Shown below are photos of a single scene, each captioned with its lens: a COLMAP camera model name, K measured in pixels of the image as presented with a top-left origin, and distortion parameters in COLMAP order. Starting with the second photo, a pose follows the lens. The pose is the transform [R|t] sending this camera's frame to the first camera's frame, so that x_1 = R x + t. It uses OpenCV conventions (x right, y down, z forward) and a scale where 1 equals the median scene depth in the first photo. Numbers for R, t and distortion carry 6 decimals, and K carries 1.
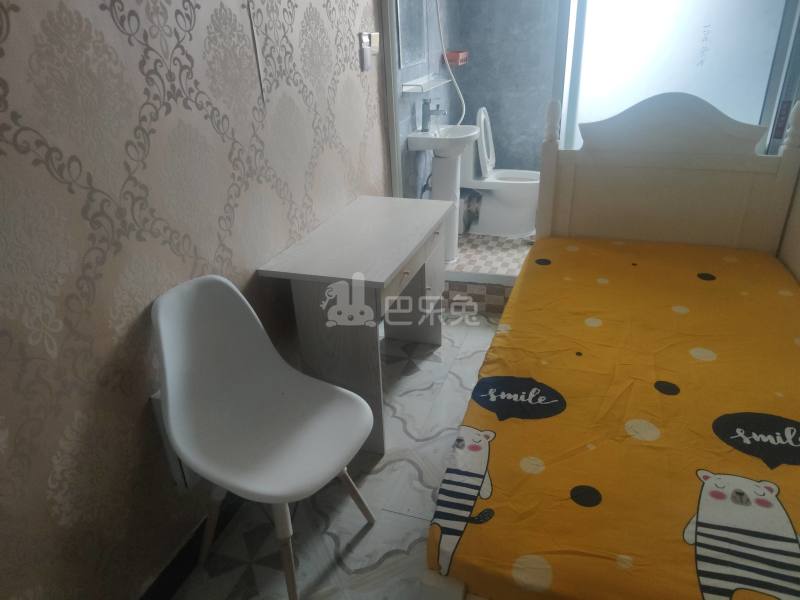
lens RADIAL K [[568.8, 0, 402.0], [0, 568.8, 300.8], [0, 0, 1]] dist [0.047461, -0.058473]
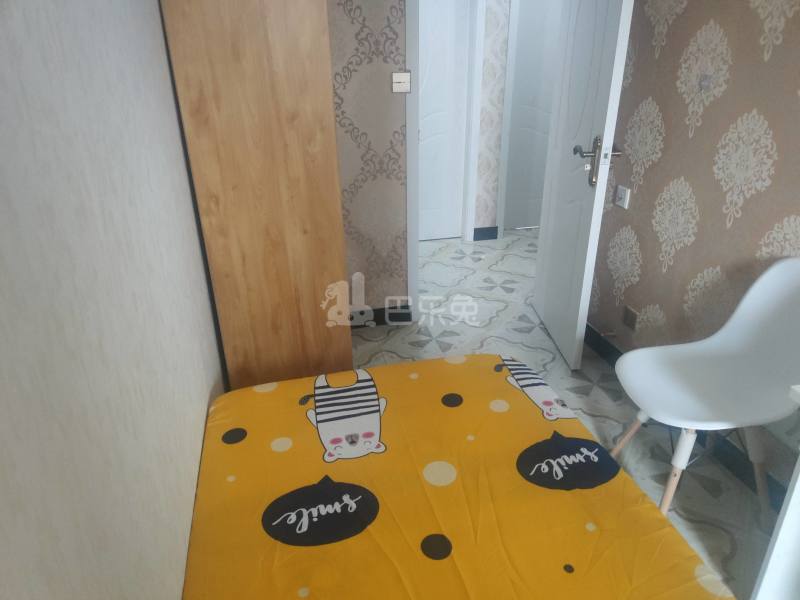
lens RADIAL K [[568.8, 0, 391.9], [0, 568.8, 303.1], [0, 0, 1]] dist [0.047461, -0.058473]
pose [[-0.853966, 0.270686, -0.444378, 0.731404], [-0.171715, 0.659578, 0.731759, -0.579344], [0.491179, 0.701203, -0.516776, 1.092479]]
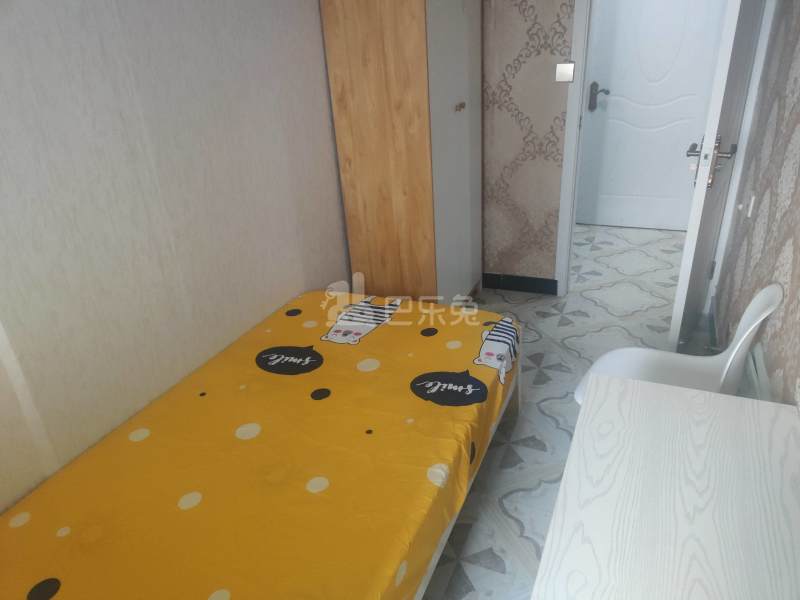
lens RADIAL K [[568.8, 0, 385.5], [0, 568.8, 300.5], [0, 0, 1]] dist [0.047461, -0.058473]
pose [[-0.986833, 0.050688, 0.153592, 0.133257], [0.151630, 0.620407, 0.769482, -0.818668], [-0.056285, 0.782640, -0.619925, 1.507247]]
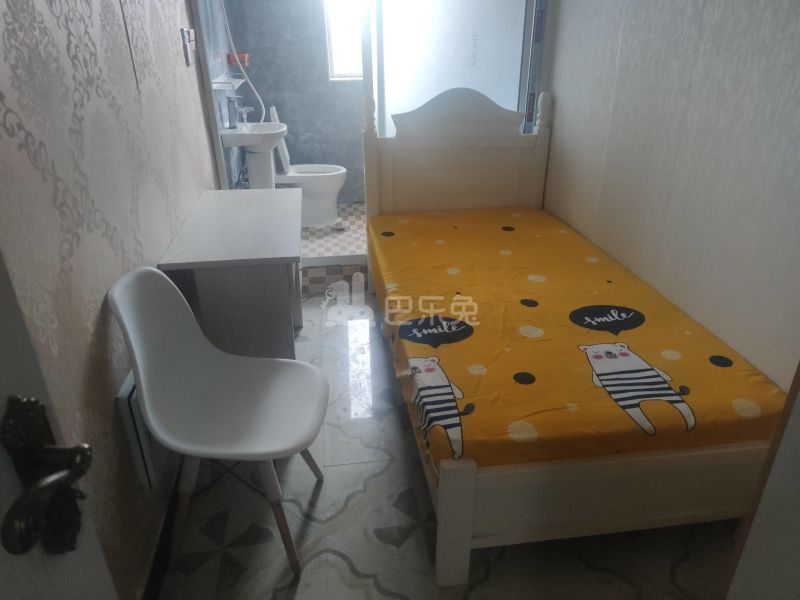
lens RADIAL K [[568.8, 0, 406.5], [0, 568.8, 296.1], [0, 0, 1]] dist [0.047461, -0.058473]
pose [[0.885547, -0.162825, 0.435081, -0.349305], [0.171814, 0.984948, 0.018905, 0.059217], [-0.431610, 0.058012, 0.900193, -0.065335]]
